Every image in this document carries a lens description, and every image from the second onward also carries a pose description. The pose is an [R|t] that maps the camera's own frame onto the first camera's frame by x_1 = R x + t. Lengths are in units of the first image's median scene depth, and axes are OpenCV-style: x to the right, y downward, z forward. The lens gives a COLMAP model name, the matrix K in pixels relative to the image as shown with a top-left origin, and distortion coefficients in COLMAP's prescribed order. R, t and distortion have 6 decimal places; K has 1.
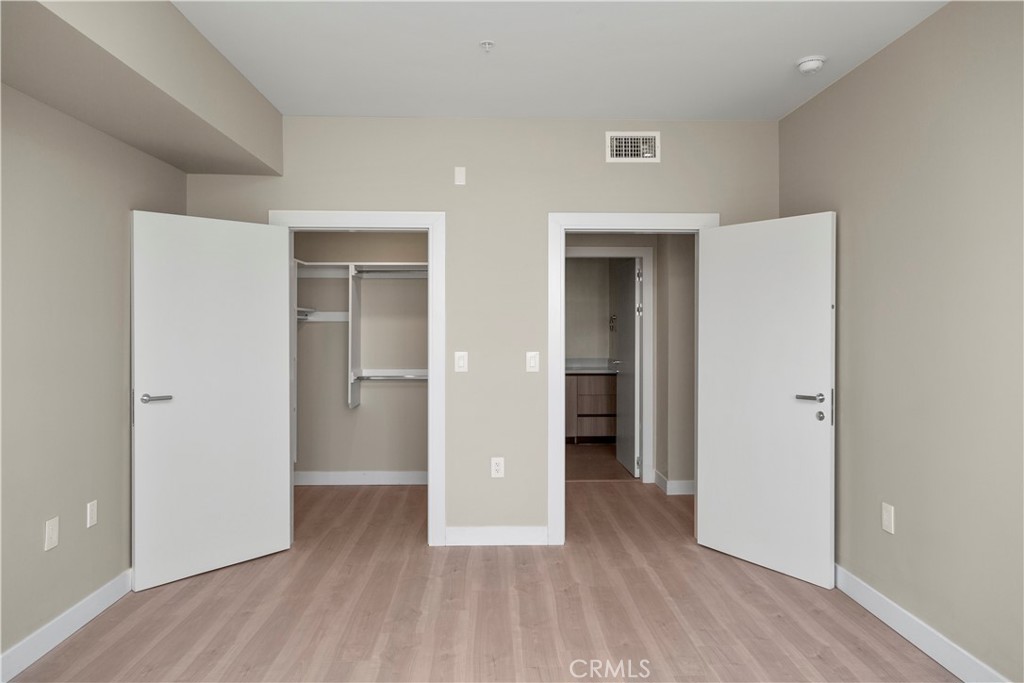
lens RADIAL K [[697.1, 0, 512.8], [0, 697.1, 340.4], [0, 0, 1]] dist [0.027385, -0.011963]
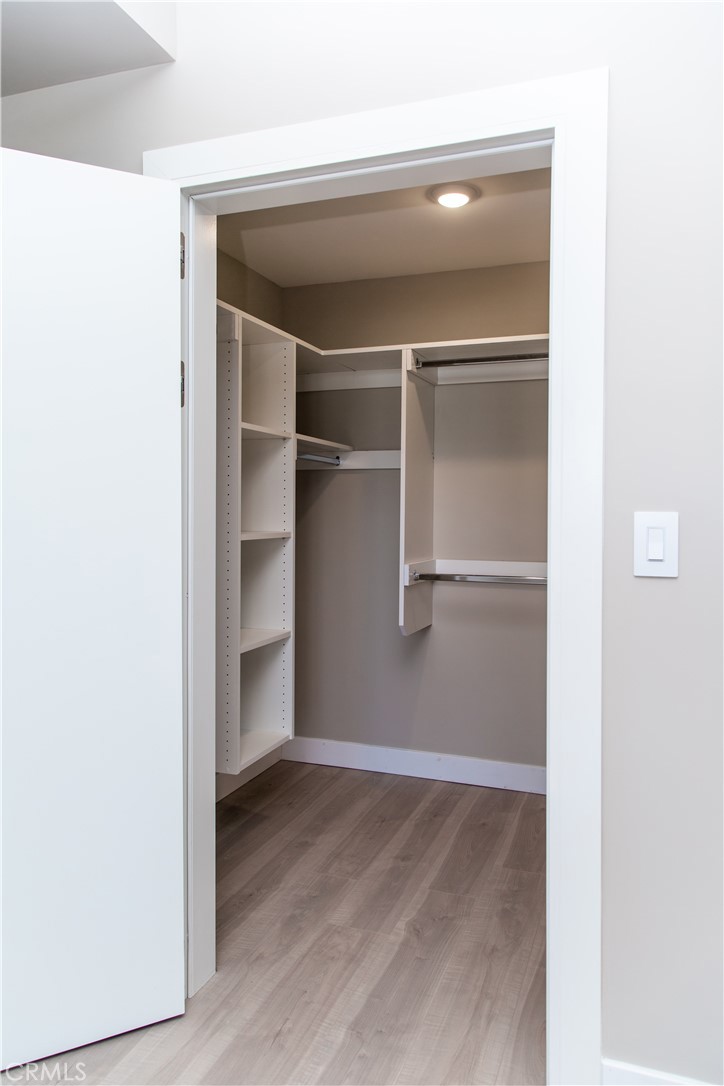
lens RADIAL K [[739.3, 0, 365.4], [0, 739.3, 519.1], [0, 0, 1]] dist [0.027385, -0.011963]
pose [[0.919134, 0.004959, -0.393915, -0.049045], [-0.011018, 0.999853, -0.013122, 0.020153], [0.393792, 0.016401, 0.919053, 0.504287]]
